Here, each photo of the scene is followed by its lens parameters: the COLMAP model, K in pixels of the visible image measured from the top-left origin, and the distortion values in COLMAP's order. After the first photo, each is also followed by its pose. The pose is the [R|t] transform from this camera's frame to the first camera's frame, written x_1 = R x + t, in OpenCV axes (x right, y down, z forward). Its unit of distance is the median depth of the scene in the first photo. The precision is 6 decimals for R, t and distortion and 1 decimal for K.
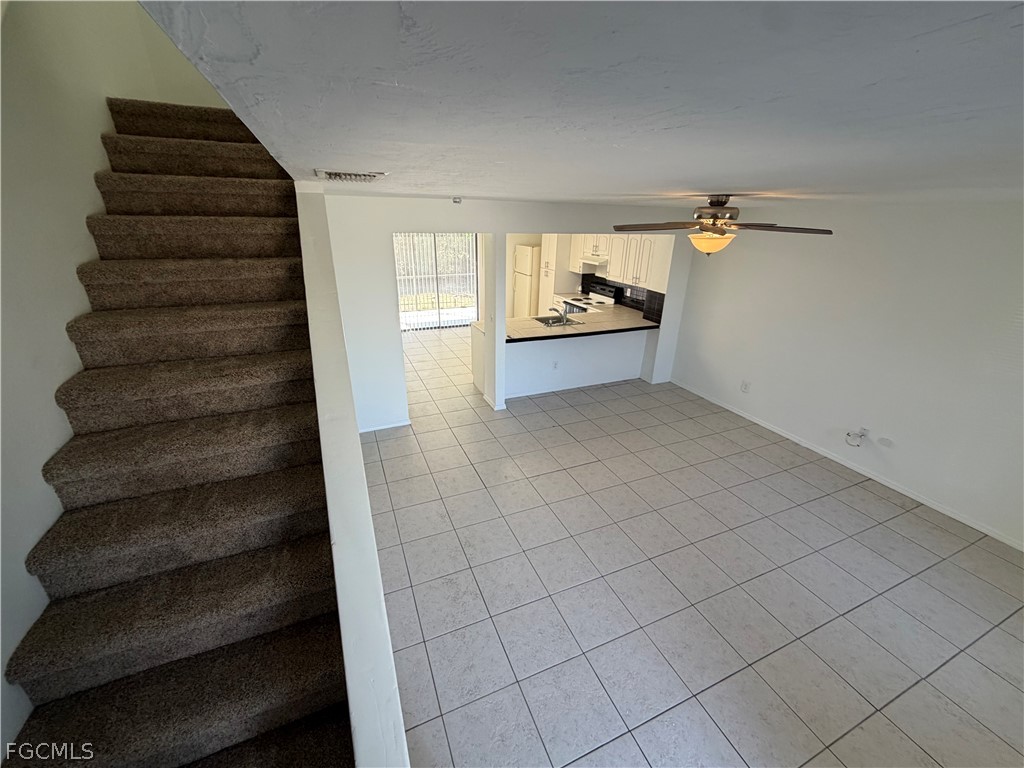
lens RADIAL K [[405.7, 0, 514.5], [0, 405.7, 380.3], [0, 0, 1]] dist [-0.000176, -0.000473]
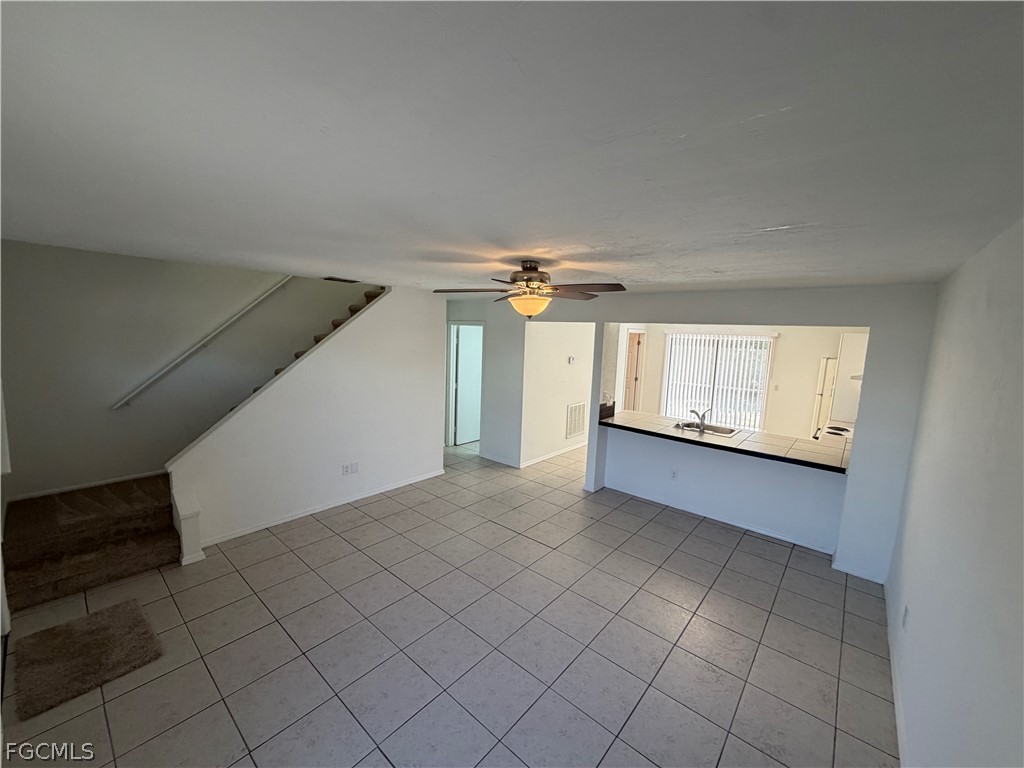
lens RADIAL K [[405.7, 0, 515.0], [0, 405.7, 388.6], [0, 0, 1]] dist [-0.000176, -0.000473]
pose [[0.448610, 0.119760, -0.885667, 0.562058], [-0.356863, 0.932556, -0.054660, -0.033234], [0.819388, 0.340583, 0.461092, 0.235409]]
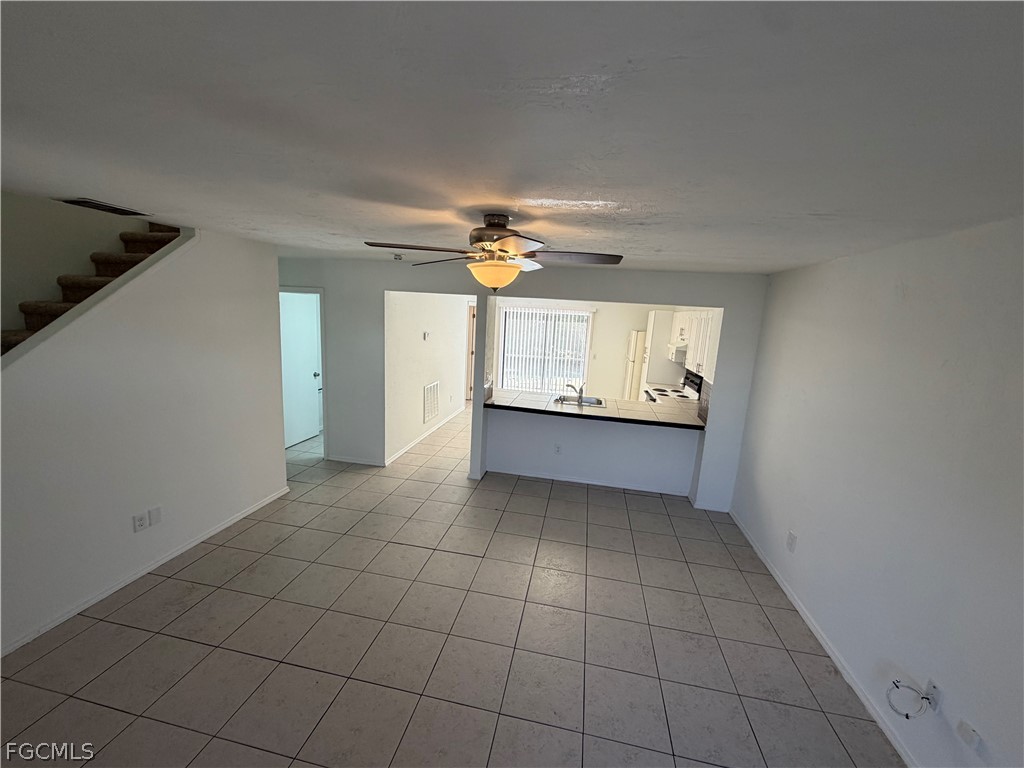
lens RADIAL K [[405.7, 0, 514.0], [0, 405.7, 385.6], [0, 0, 1]] dist [-0.000176, -0.000473]
pose [[0.831087, 0.125586, -0.541777, 0.392044], [-0.242430, 0.958551, -0.149692, -0.011721], [0.500522, 0.255750, 0.827085, 0.174775]]
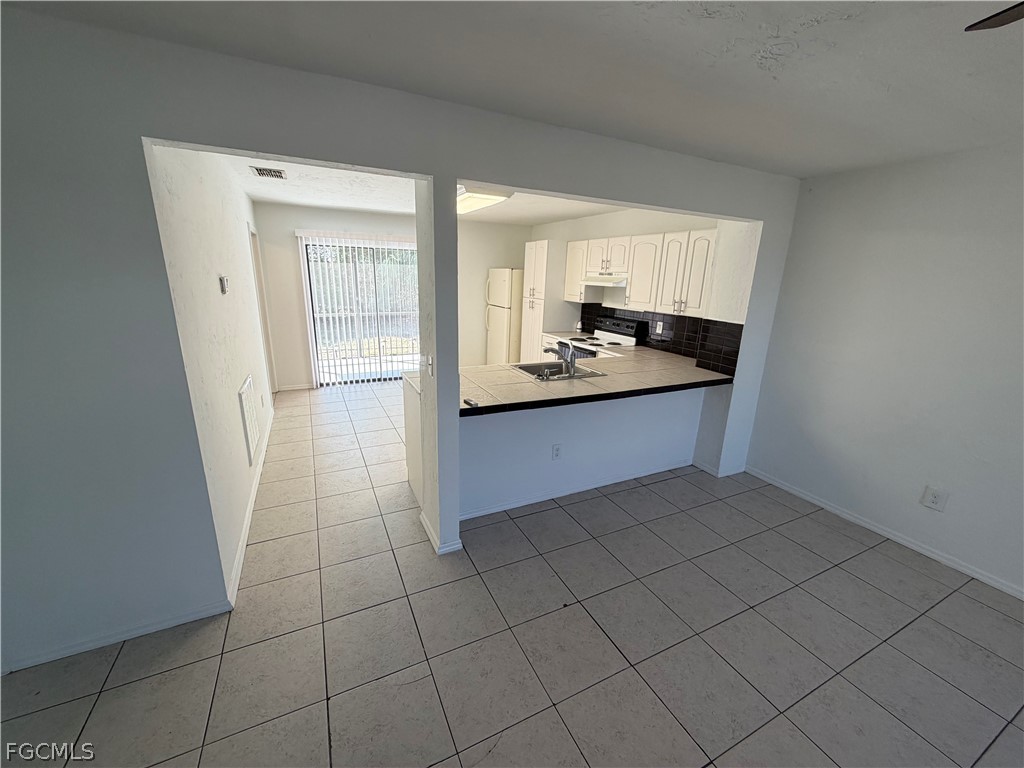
lens RADIAL K [[405.7, 0, 513.2], [0, 405.7, 383.6], [0, 0, 1]] dist [-0.000176, -0.000473]
pose [[0.998708, -0.002112, 0.050774, 0.012263], [0.007790, 0.993690, -0.111893, -0.055882], [-0.050217, 0.112144, 0.992422, 0.375276]]
